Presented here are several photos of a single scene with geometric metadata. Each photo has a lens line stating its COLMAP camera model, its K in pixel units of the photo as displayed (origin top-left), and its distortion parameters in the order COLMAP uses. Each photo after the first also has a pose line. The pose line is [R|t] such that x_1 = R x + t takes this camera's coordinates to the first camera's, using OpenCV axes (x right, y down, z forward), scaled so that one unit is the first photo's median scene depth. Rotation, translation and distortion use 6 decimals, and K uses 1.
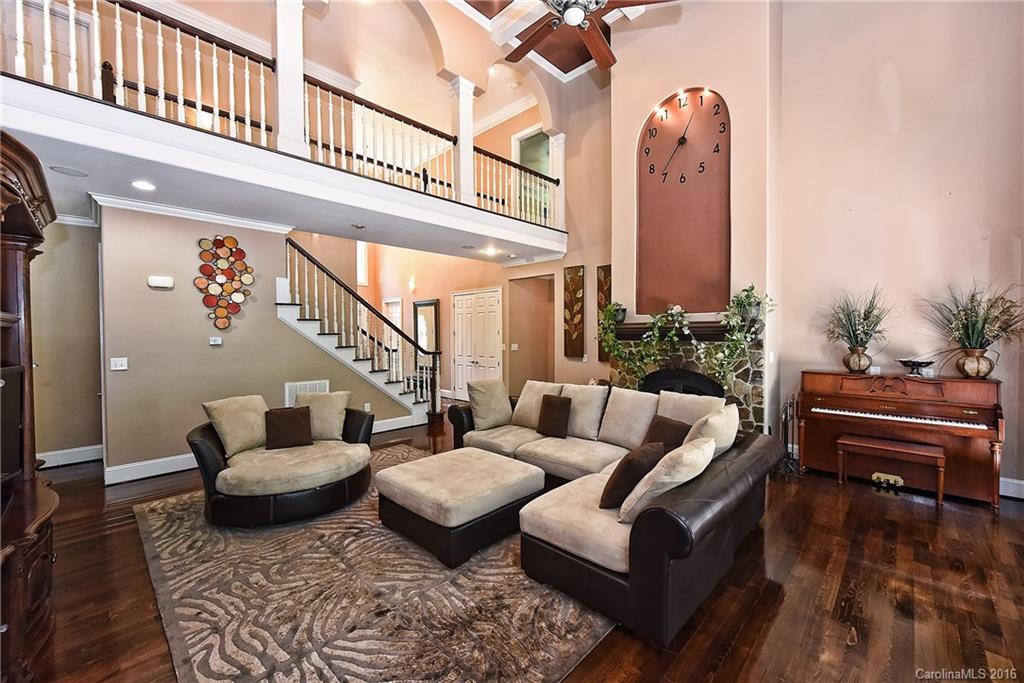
lens RADIAL K [[415.8, 0, 519.7], [0, 415.8, 347.8], [0, 0, 1]] dist [-0.007168, -0.000685]
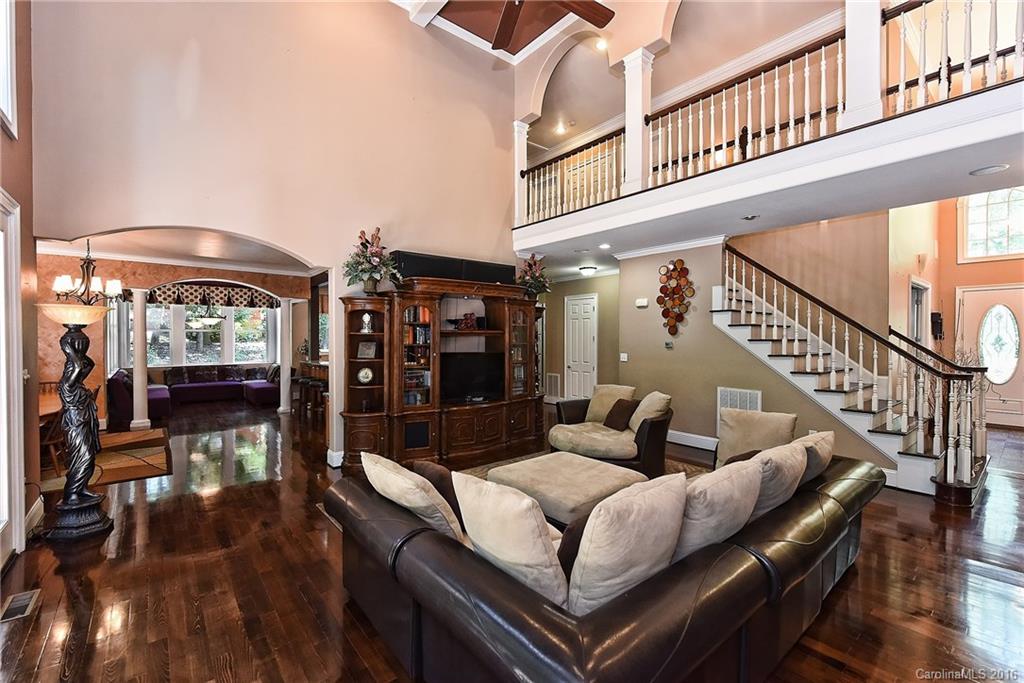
lens RADIAL K [[438.5, 0, 514.7], [0, 438.5, 340.6], [0, 0, 1]] dist [-0.002881, -0.000433]
pose [[-0.131427, 0.011626, -0.991258, 0.594037], [-0.037691, 0.999150, 0.016716, -0.030119], [0.990609, 0.039558, -0.130877, 0.642384]]
